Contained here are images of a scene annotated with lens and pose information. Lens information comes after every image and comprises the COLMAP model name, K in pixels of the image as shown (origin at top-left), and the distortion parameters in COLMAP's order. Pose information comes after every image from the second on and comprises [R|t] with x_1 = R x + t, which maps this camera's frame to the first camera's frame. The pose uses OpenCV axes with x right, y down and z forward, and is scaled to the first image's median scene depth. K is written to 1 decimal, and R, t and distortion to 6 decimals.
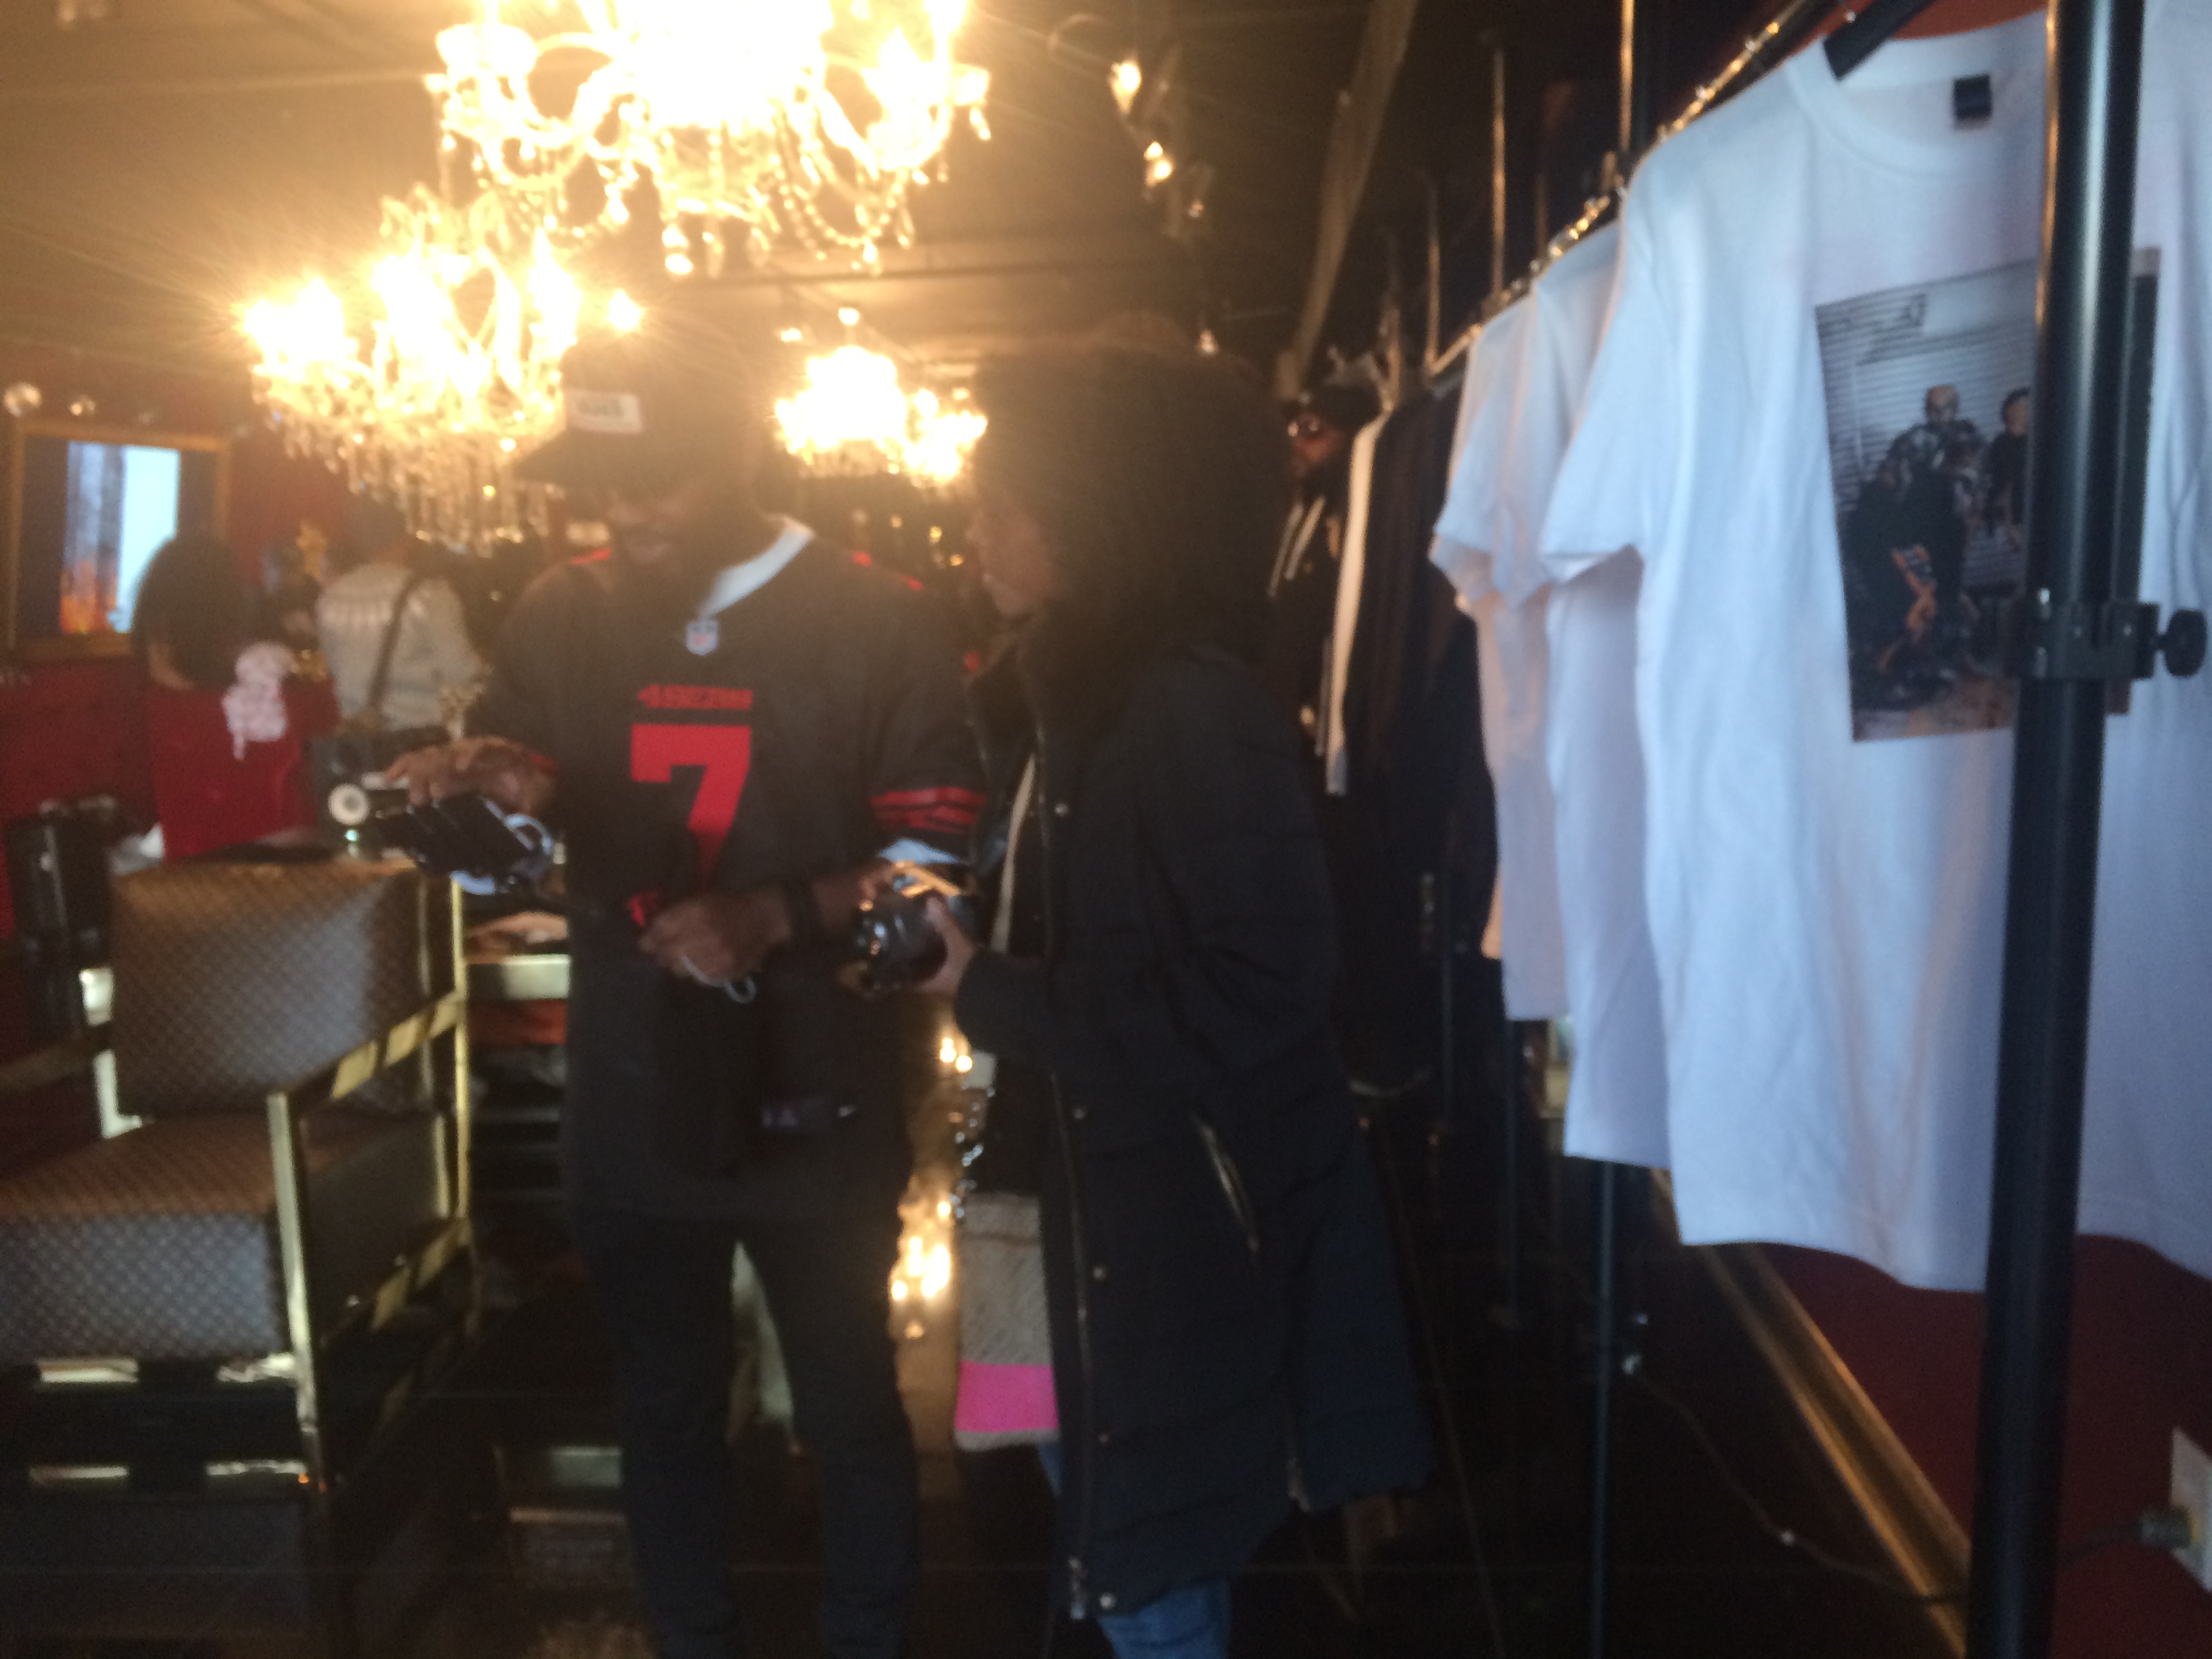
lens RADIAL K [[1913.9, 0, 1113.1], [0, 1913.9, 833.1], [0, 0, 1]] dist [0.096154, -0.131756]
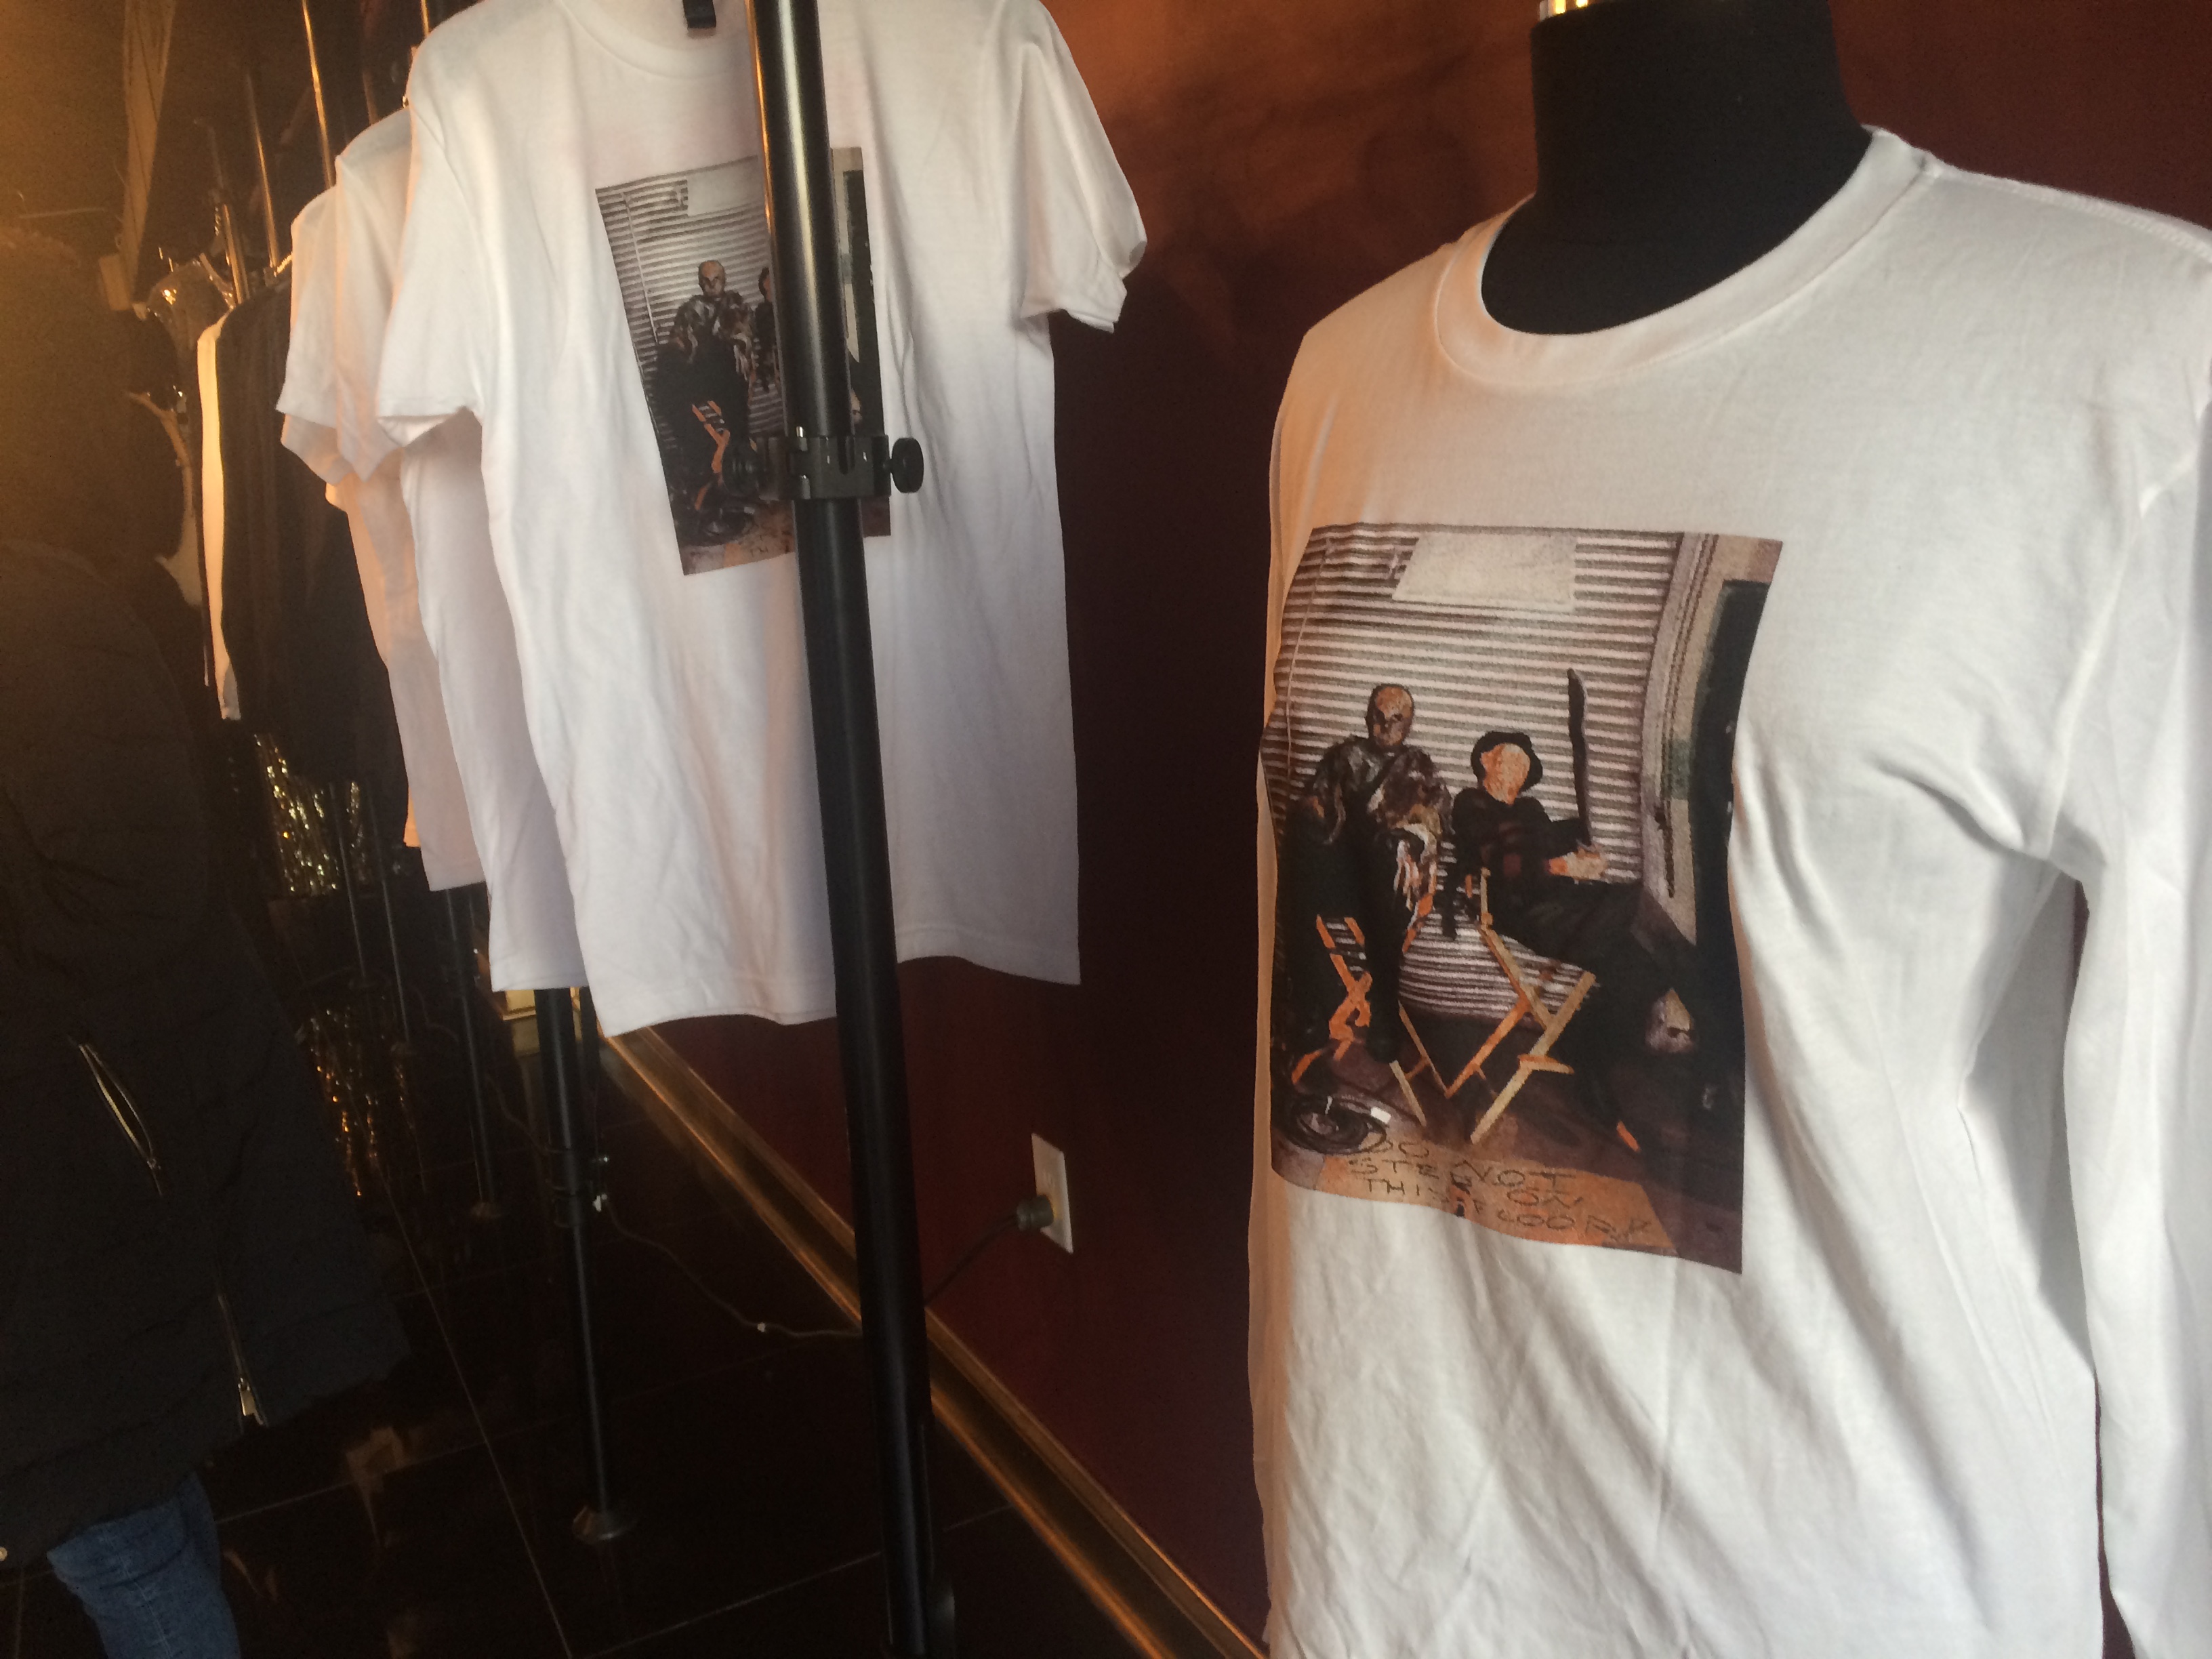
lens RADIAL K [[1913.9, 0, 1113.1], [0, 1913.9, 833.1], [0, 0, 1]] dist [0.096154, -0.131756]
pose [[0.854747, -0.135466, 0.501055, 0.003617], [0.116634, 0.990782, 0.068904, 0.056640], [-0.505770, -0.000455, 0.862668, -0.123000]]
